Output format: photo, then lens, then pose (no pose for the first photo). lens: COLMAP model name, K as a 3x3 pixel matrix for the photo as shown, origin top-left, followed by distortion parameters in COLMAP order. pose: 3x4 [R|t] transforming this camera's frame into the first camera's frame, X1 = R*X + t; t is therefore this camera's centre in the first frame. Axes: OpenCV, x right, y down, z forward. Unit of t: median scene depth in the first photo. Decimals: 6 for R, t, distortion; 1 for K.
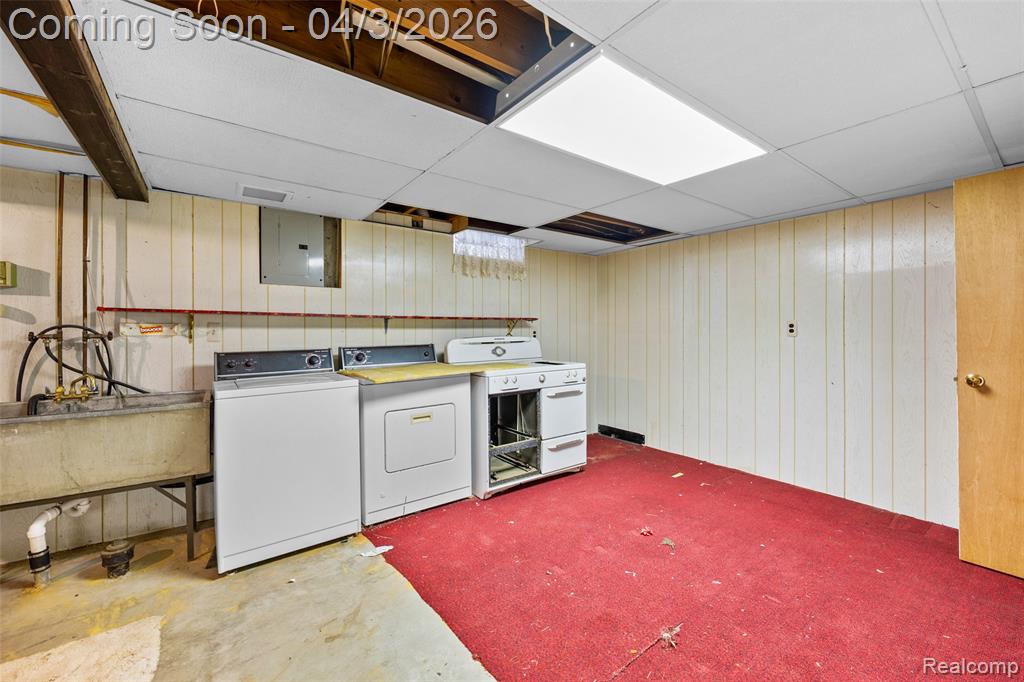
lens RADIAL K [[410.9, 0, 512.9], [0, 410.9, 332.8], [0, 0, 1]] dist [0.002348, 0.000942]
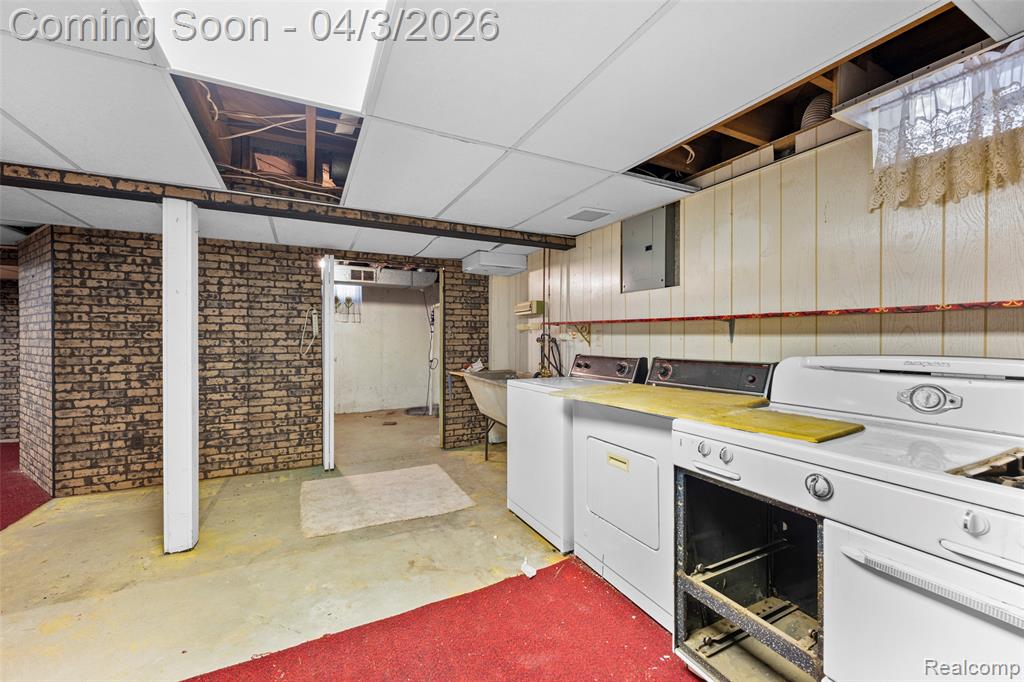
lens RADIAL K [[410.9, 0, 514.7], [0, 410.9, 338.1], [0, 0, 1]] dist [0.002348, 0.000942]
pose [[-0.169999, 0.008978, -0.985403, 0.466587], [-0.003446, 0.999947, 0.009705, -0.011755], [0.985438, 0.005046, -0.169959, 0.865121]]
